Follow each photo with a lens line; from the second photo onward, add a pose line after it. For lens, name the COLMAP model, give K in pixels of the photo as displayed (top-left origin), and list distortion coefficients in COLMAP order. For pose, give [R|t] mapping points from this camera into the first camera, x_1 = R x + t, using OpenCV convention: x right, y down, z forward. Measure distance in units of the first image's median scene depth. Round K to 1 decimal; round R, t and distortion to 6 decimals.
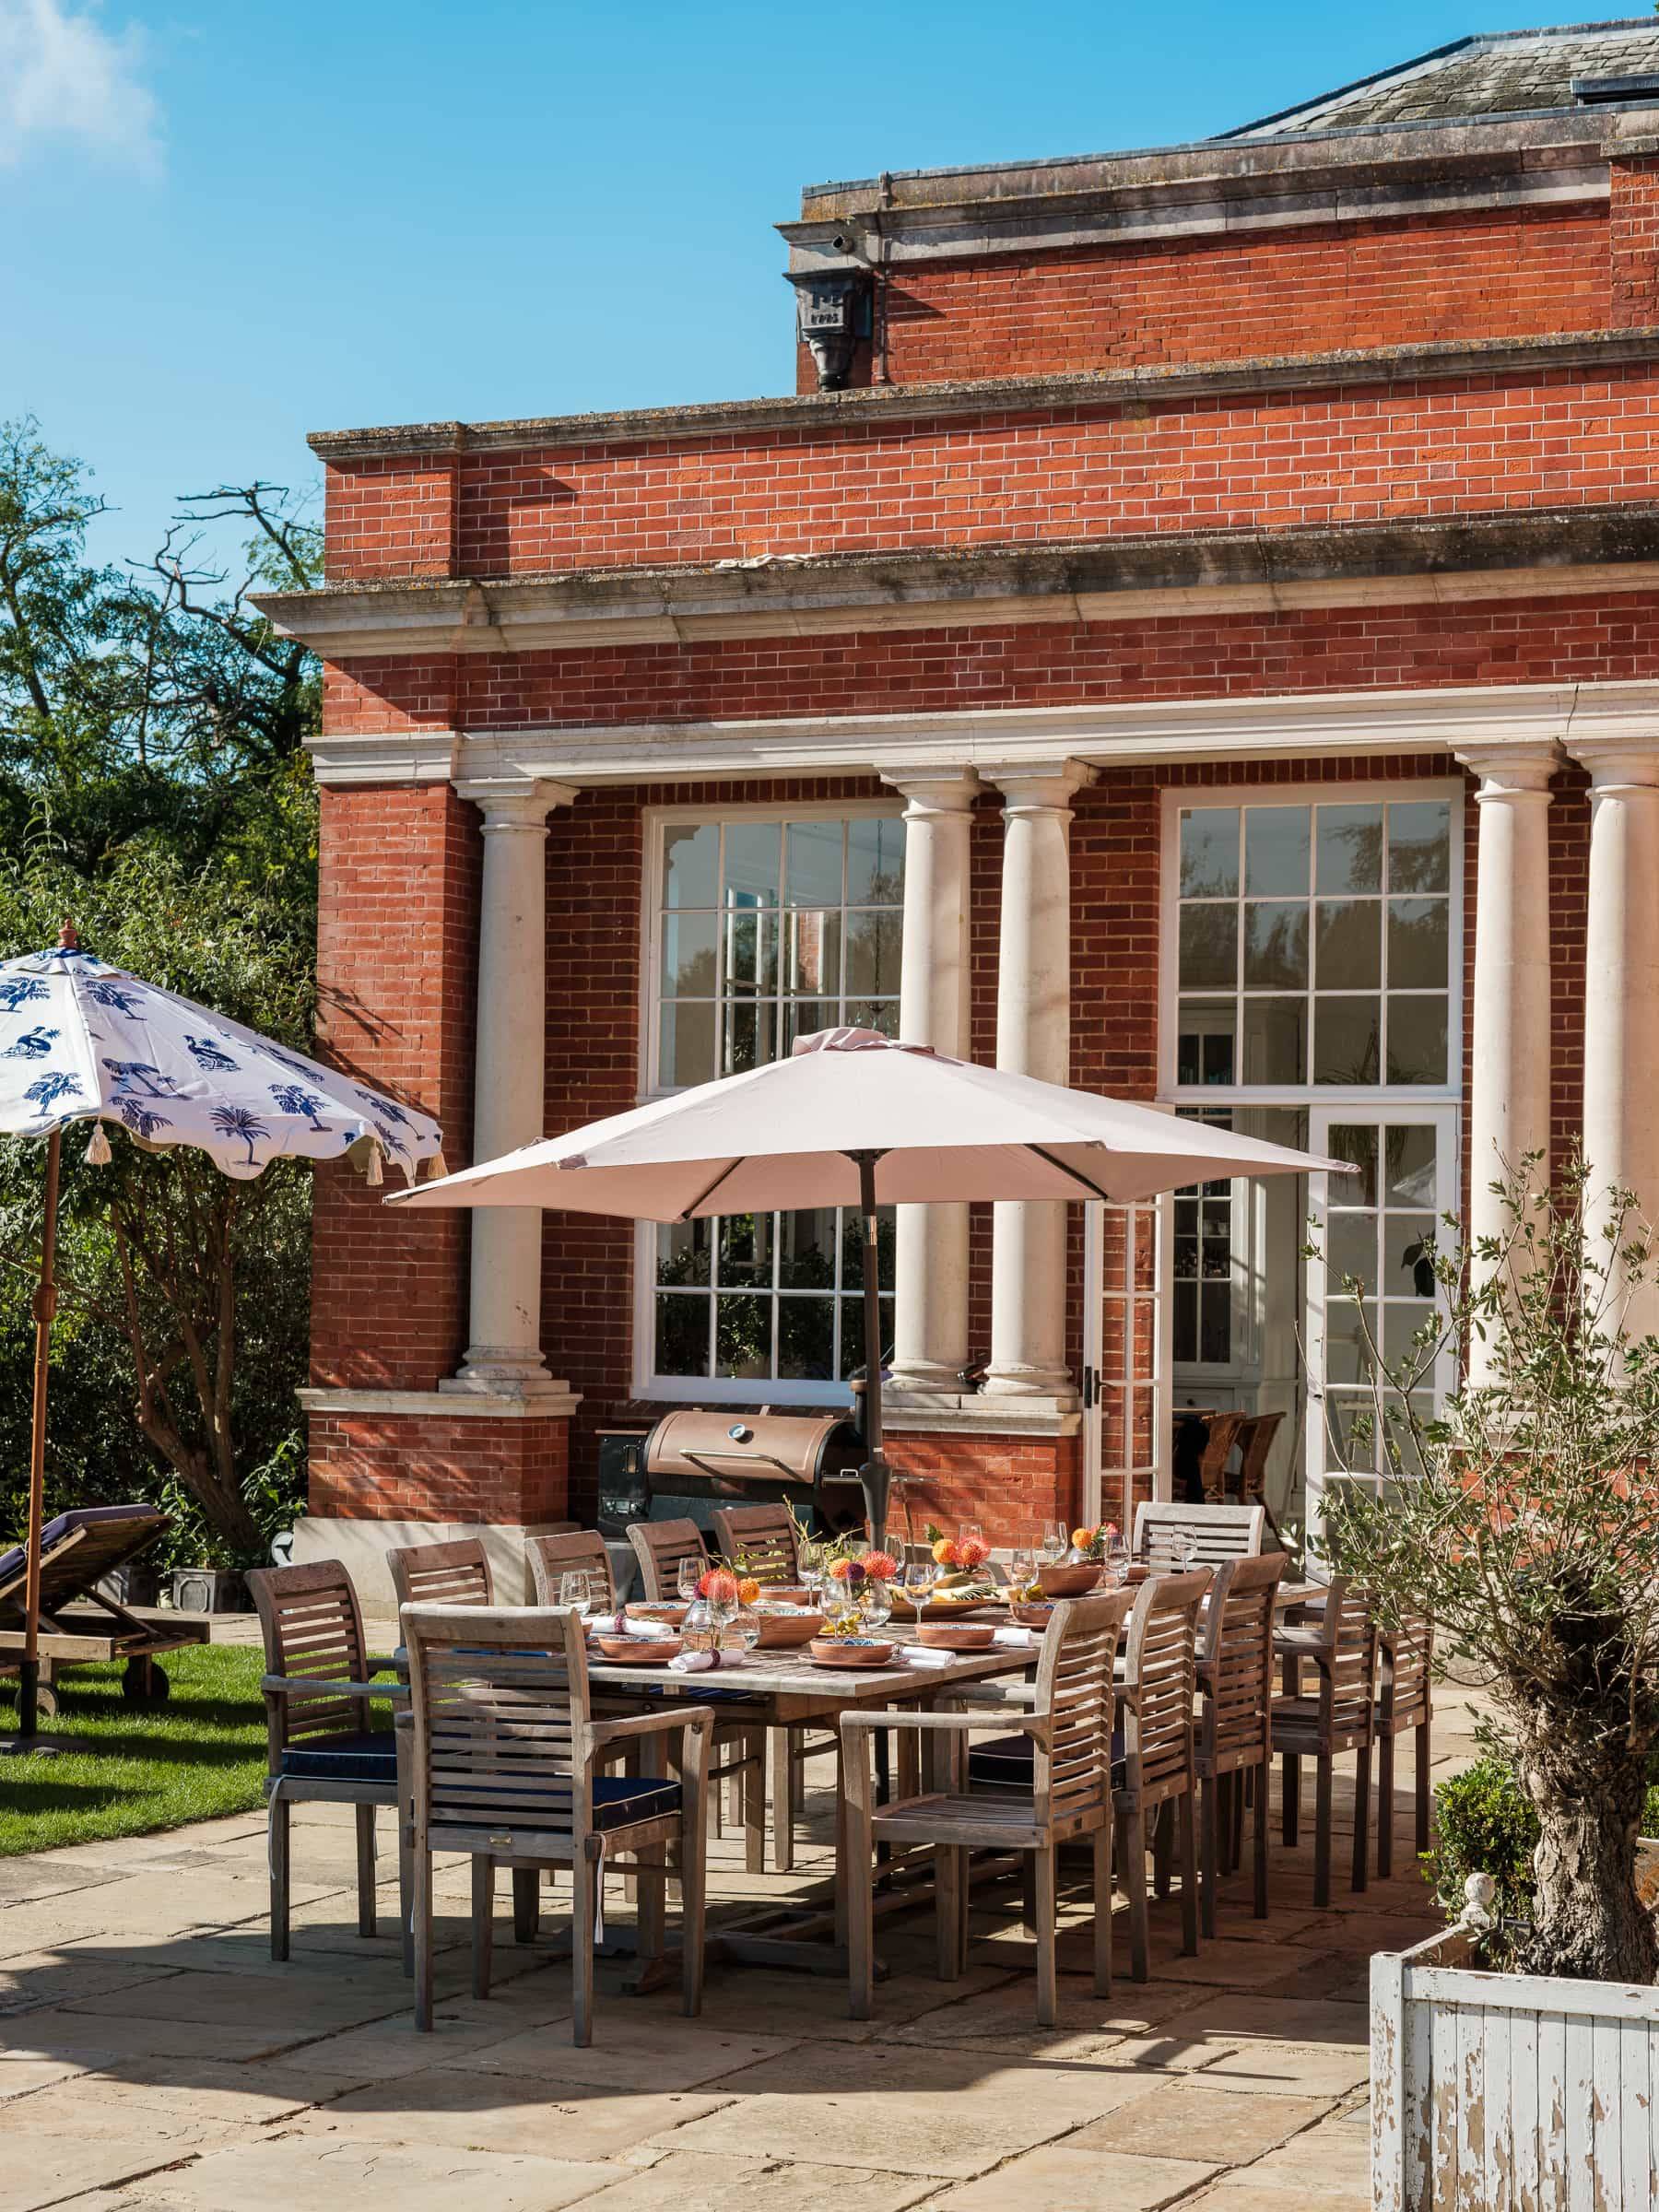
lens RADIAL K [[4211.8, 0, 829.5], [0, 4211.8, 1106.0], [0, 0, 1]] dist [0.051522, -0.019801]
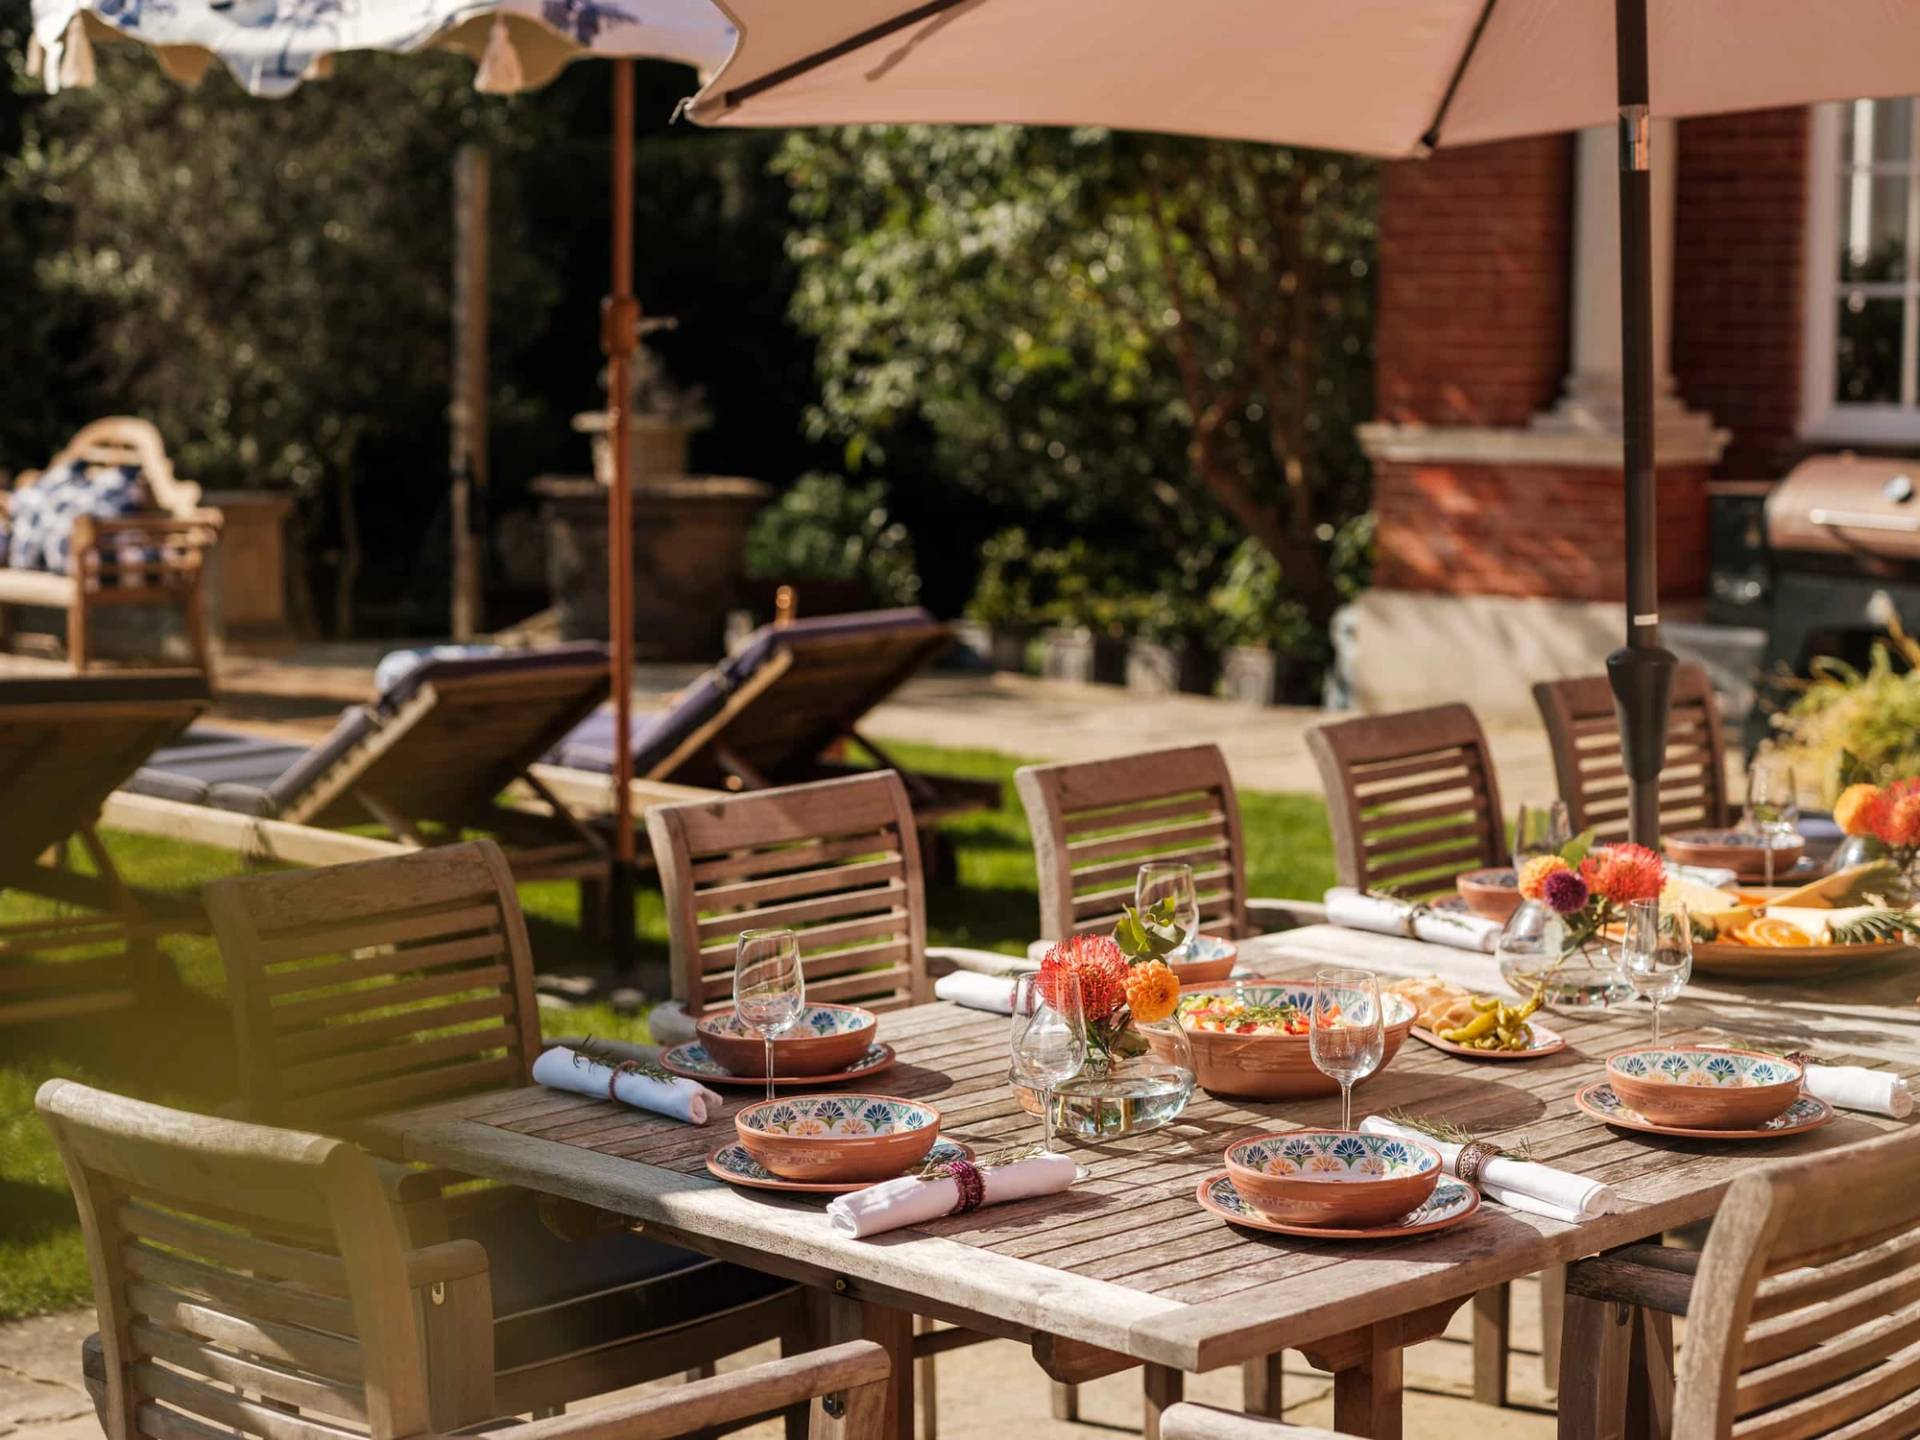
lens RADIAL K [[3655.8, 0, 960.0], [0, 3655.8, 720.0], [0, 0, 1]] dist [0.051522, -0.019801]
pose [[0.933263, 0.020748, -0.358595, 0.049168], [0.035242, 0.988224, 0.148898, 0.017305], [0.357461, -0.151599, 0.921542, 0.345868]]
